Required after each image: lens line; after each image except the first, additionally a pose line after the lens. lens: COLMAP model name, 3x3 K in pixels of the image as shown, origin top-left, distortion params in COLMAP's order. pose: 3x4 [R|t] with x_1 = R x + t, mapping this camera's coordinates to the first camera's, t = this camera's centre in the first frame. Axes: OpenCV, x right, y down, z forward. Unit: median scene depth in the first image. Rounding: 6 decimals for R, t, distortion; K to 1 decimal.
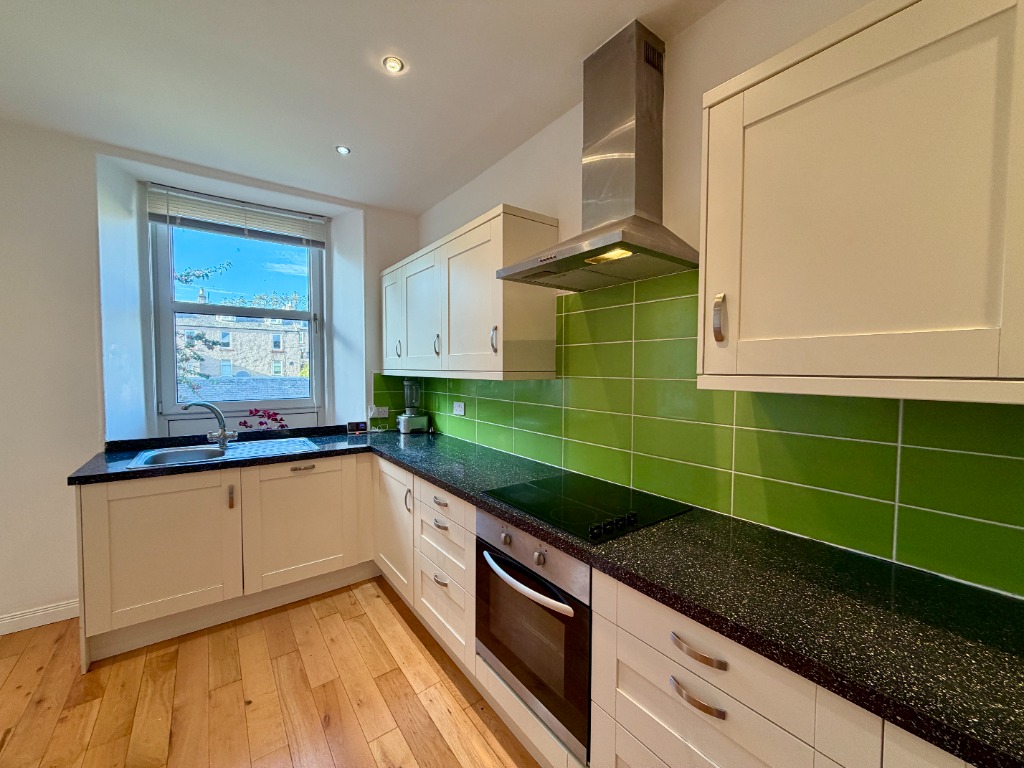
lens RADIAL K [[407.2, 0, 513.8], [0, 407.2, 383.9], [0, 0, 1]] dist [-0.000305, -0.000705]
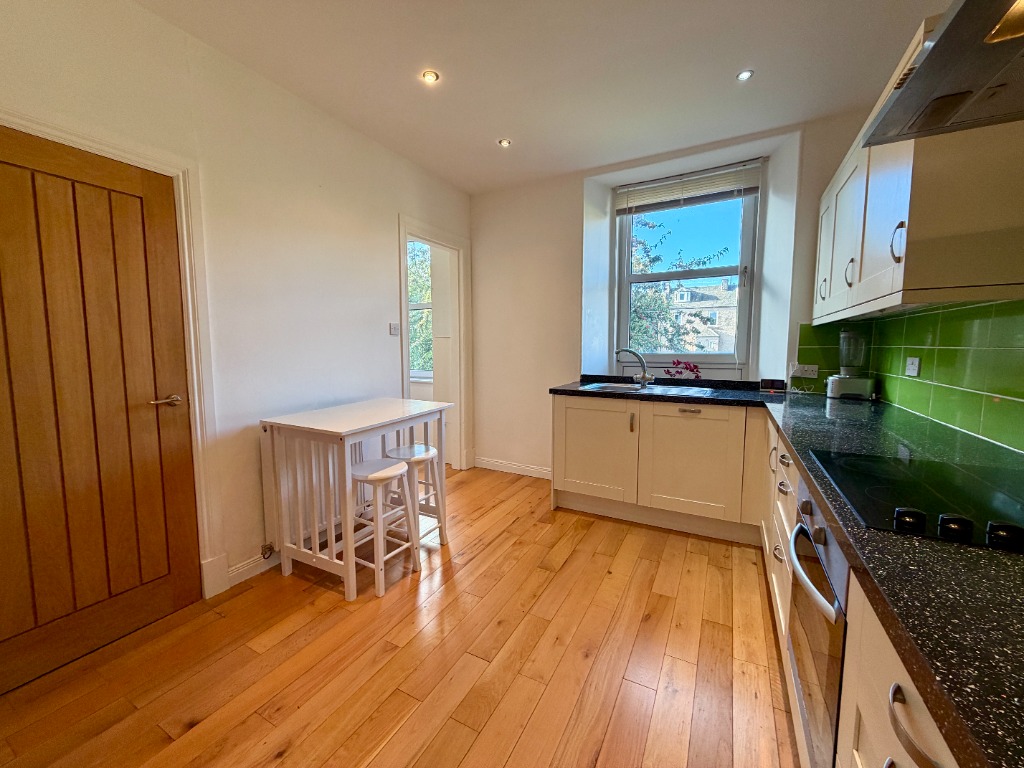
lens RADIAL K [[407.2, 0, 505.8], [0, 407.2, 385.6], [0, 0, 1]] dist [-0.000305, -0.000705]
pose [[0.414204, 0.082361, -0.906450, 0.215165], [-0.031405, 0.996598, 0.076202, 0.065569], [0.909642, -0.003096, 0.415381, 0.103345]]
